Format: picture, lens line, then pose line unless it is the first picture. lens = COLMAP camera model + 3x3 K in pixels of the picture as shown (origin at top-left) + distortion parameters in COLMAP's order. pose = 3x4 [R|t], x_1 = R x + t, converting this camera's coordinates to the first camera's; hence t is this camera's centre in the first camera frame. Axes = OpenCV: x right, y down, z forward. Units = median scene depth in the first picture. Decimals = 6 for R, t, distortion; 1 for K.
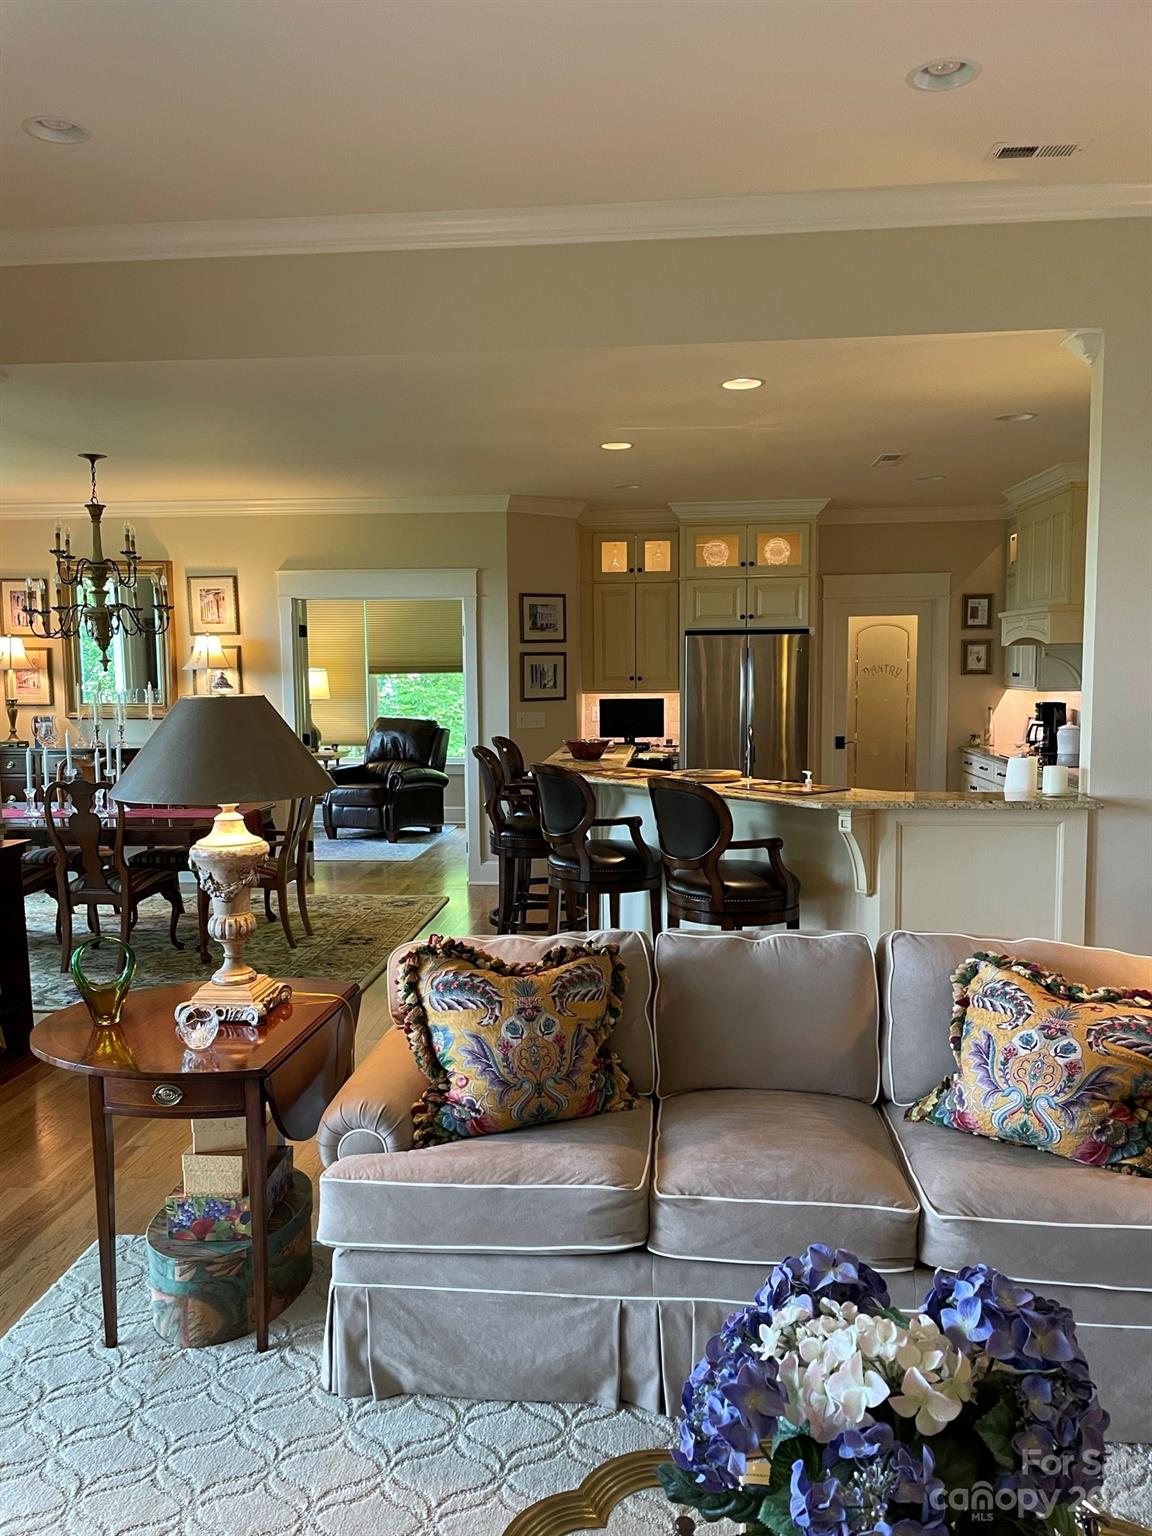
lens RADIAL K [[1152.7, 0, 572.7], [0, 1152.7, 775.3], [0, 0, 1]] dist [0.083309, -0.112331]
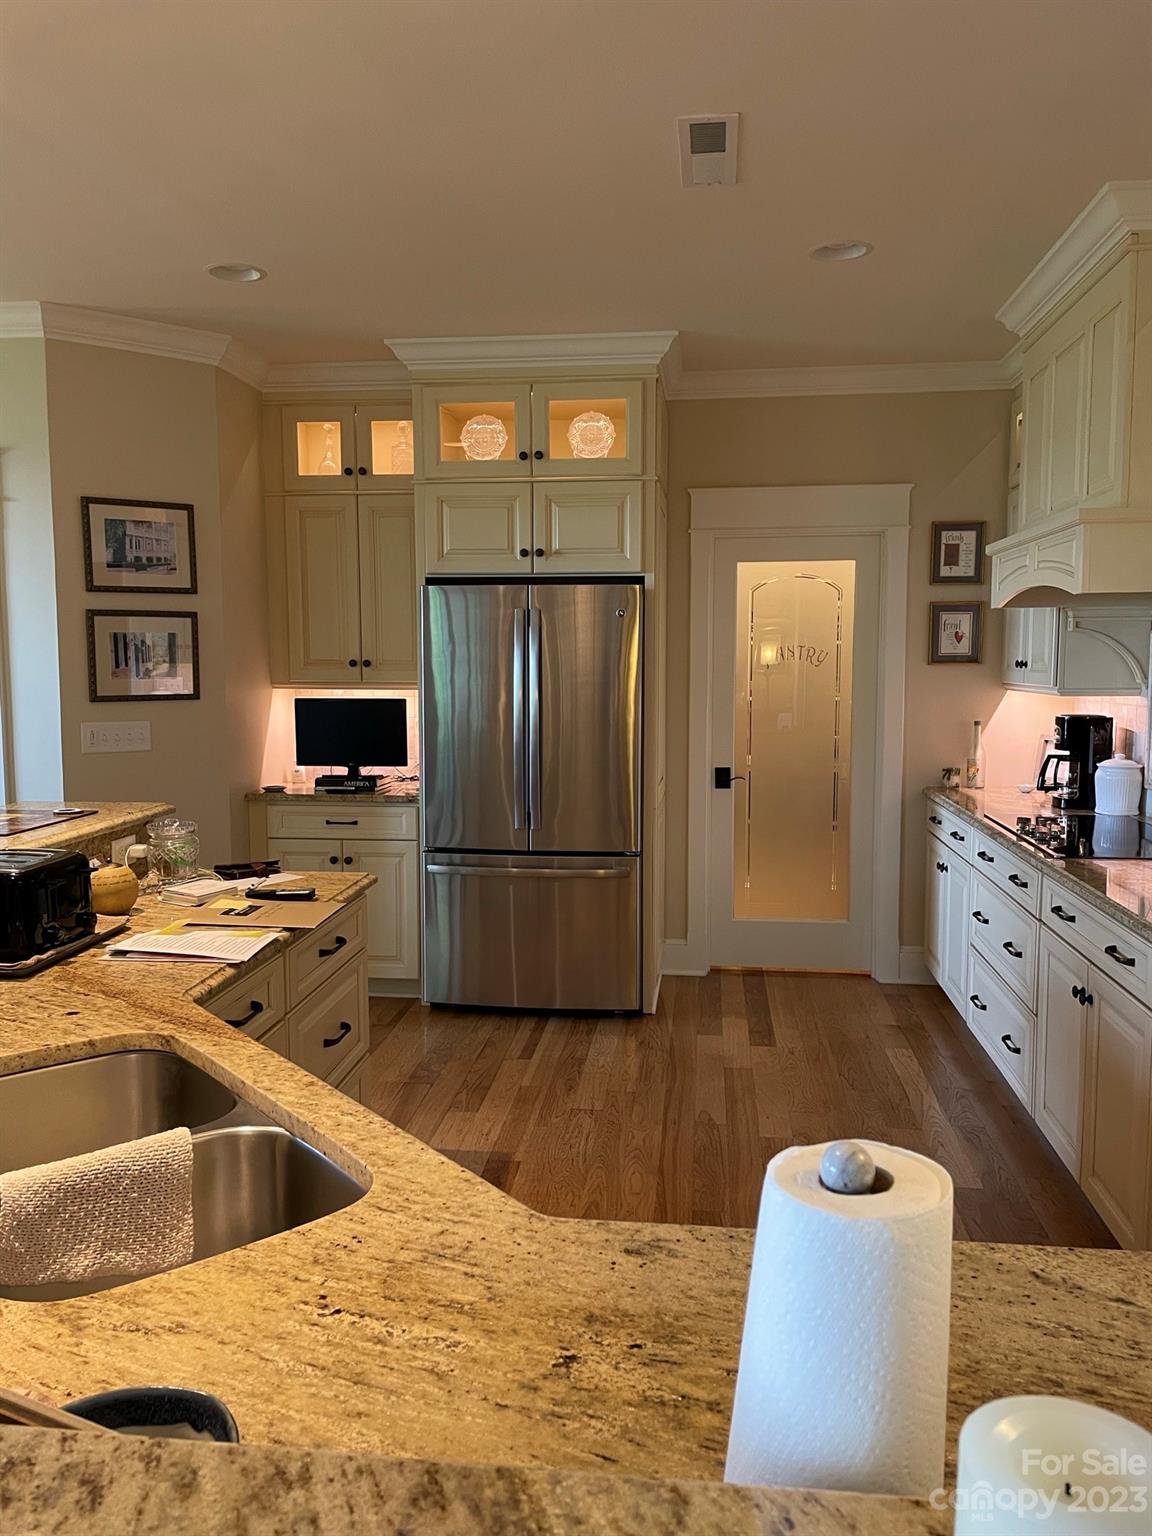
lens RADIAL K [[1152.7, 0, 581.1], [0, 1152.7, 770.0], [0, 0, 1]] dist [0.083309, -0.112331]
pose [[0.999694, 0.012583, -0.021313, 0.191163], [-0.012575, 0.999921, 0.000506, -0.034968], [0.021318, -0.000238, 0.999773, 0.460001]]
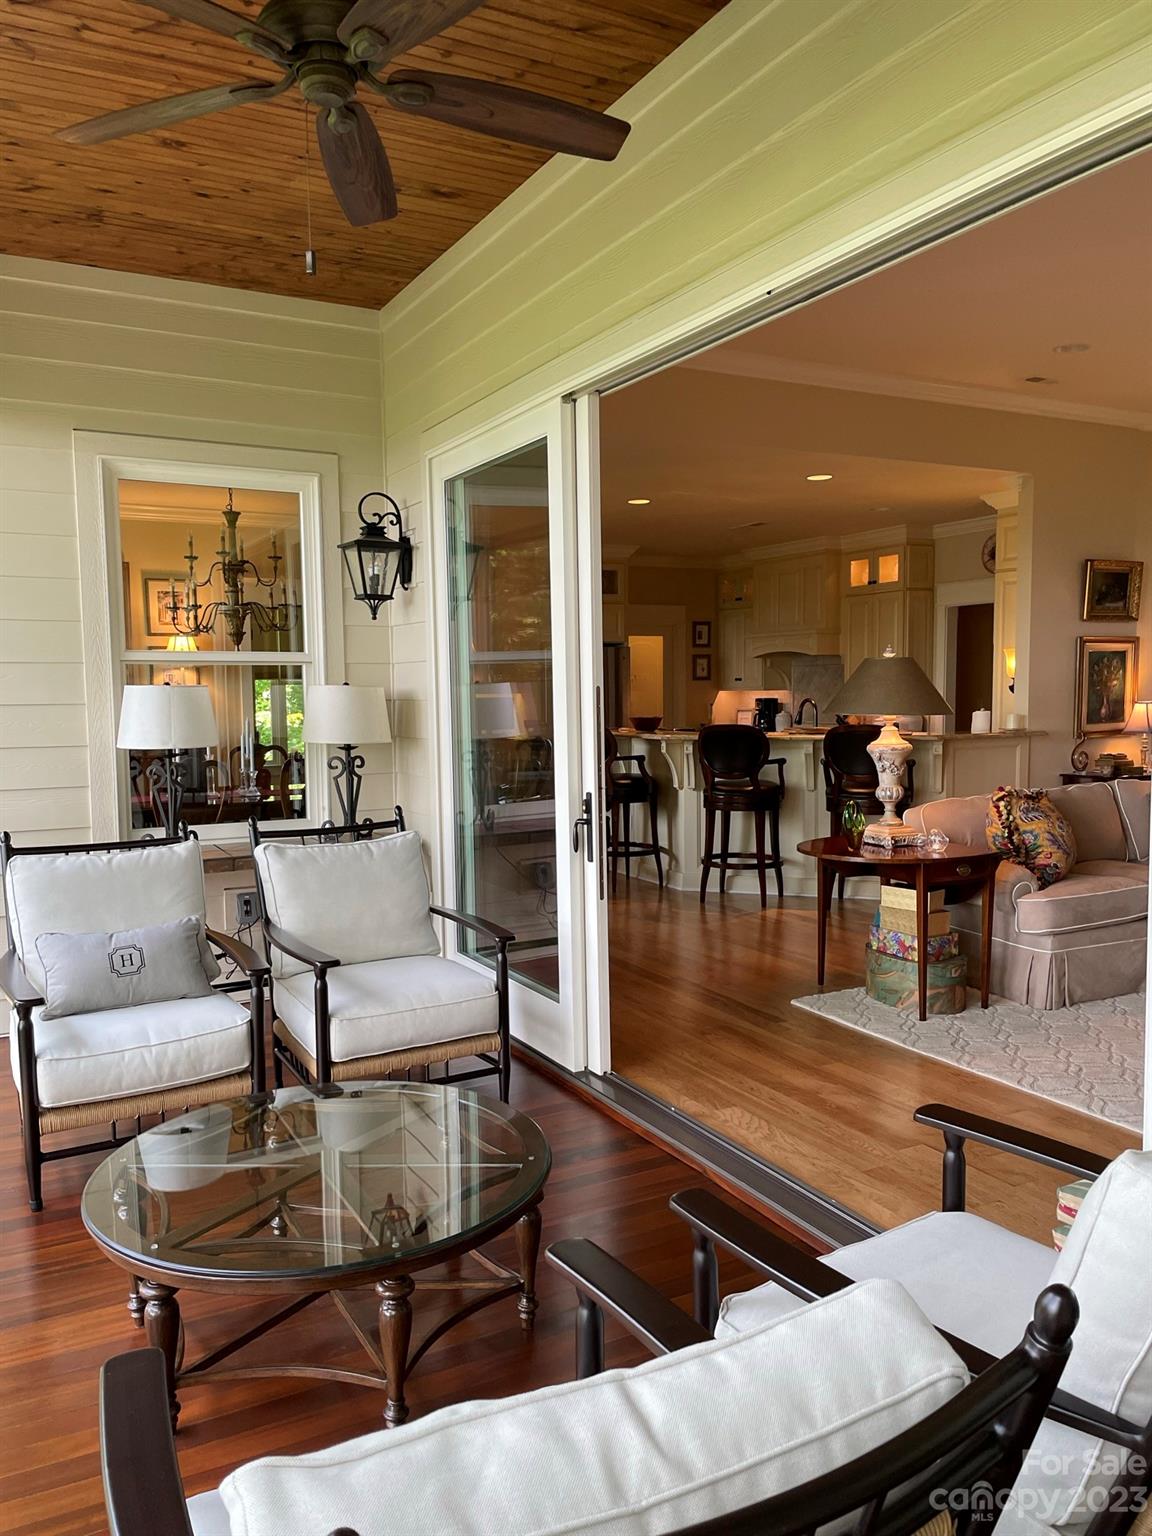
lens RADIAL K [[1152.7, 0, 575.9], [0, 1152.7, 781.8], [0, 0, 1]] dist [0.083309, -0.112331]
pose [[0.838340, -0.043196, 0.543433, -0.570861], [0.054044, 0.998531, -0.004002, 0.033496], [-0.542462, 0.032725, 0.839443, -0.066880]]
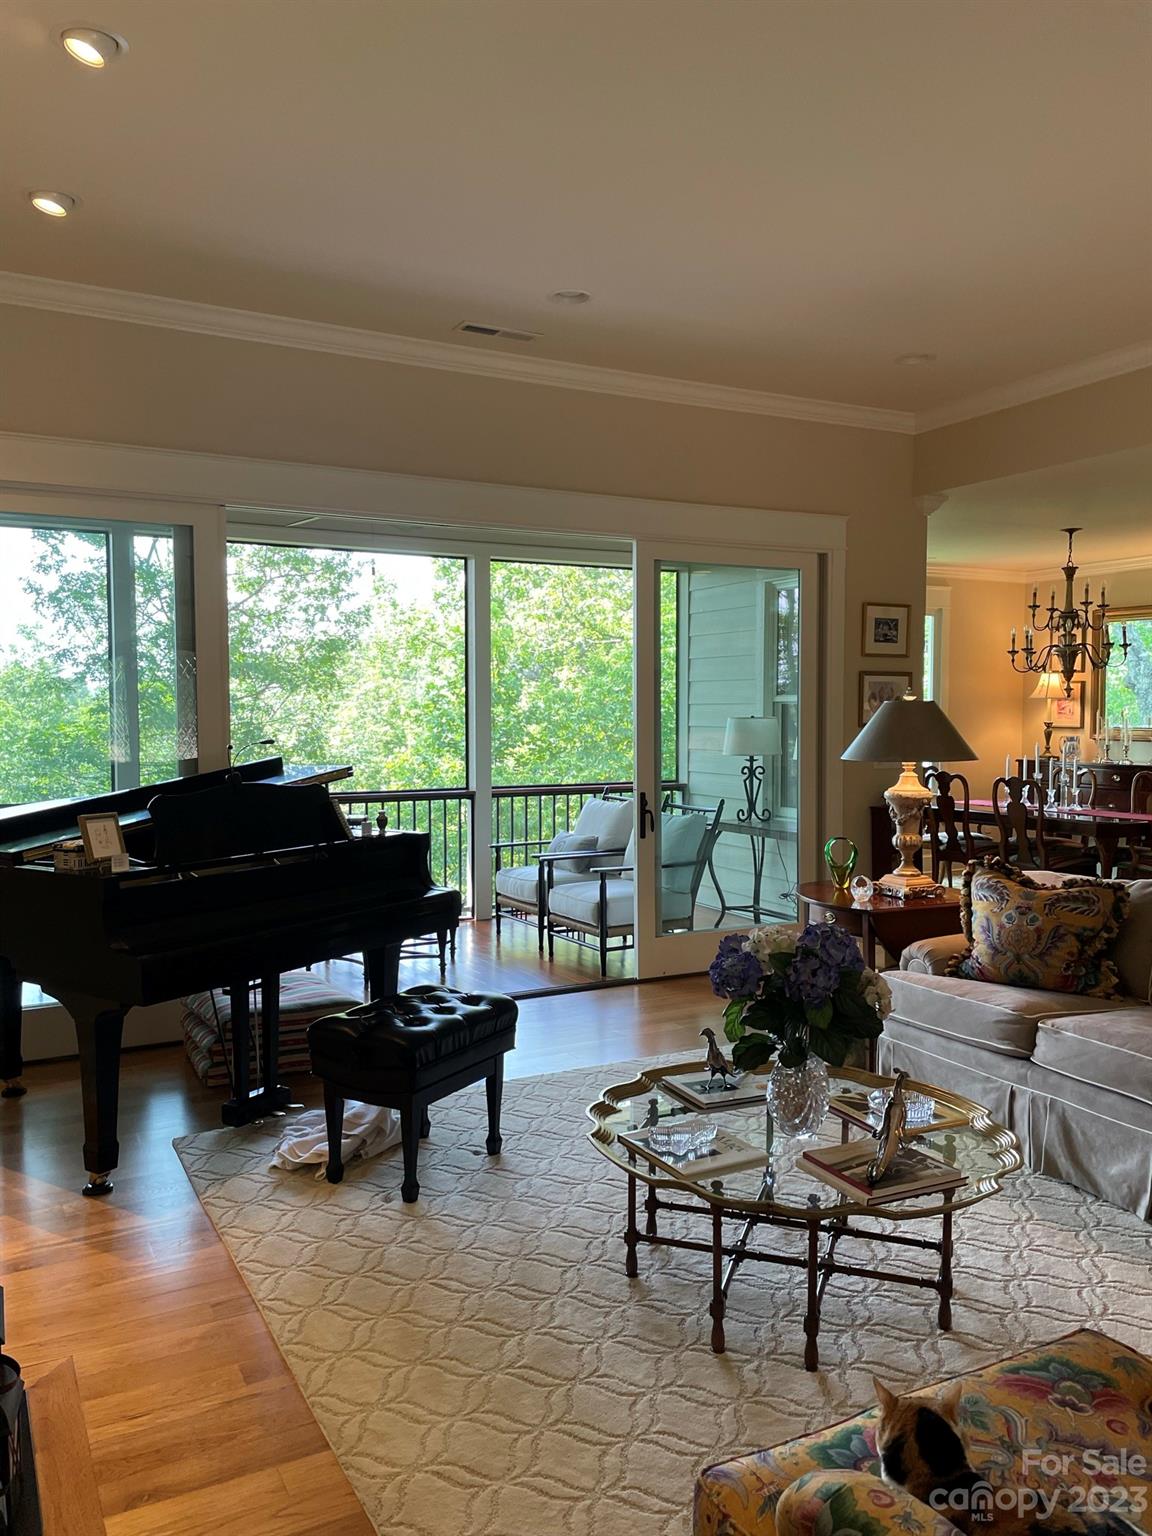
lens RADIAL K [[1152.7, 0, 564.8], [0, 1152.7, 763.1], [0, 0, 1]] dist [0.083309, -0.112331]
pose [[0.539523, 0.045760, -0.840727, 0.289331], [-0.083420, 0.996514, 0.000706, 0.020392], [0.837828, 0.069753, 0.541459, -0.106661]]
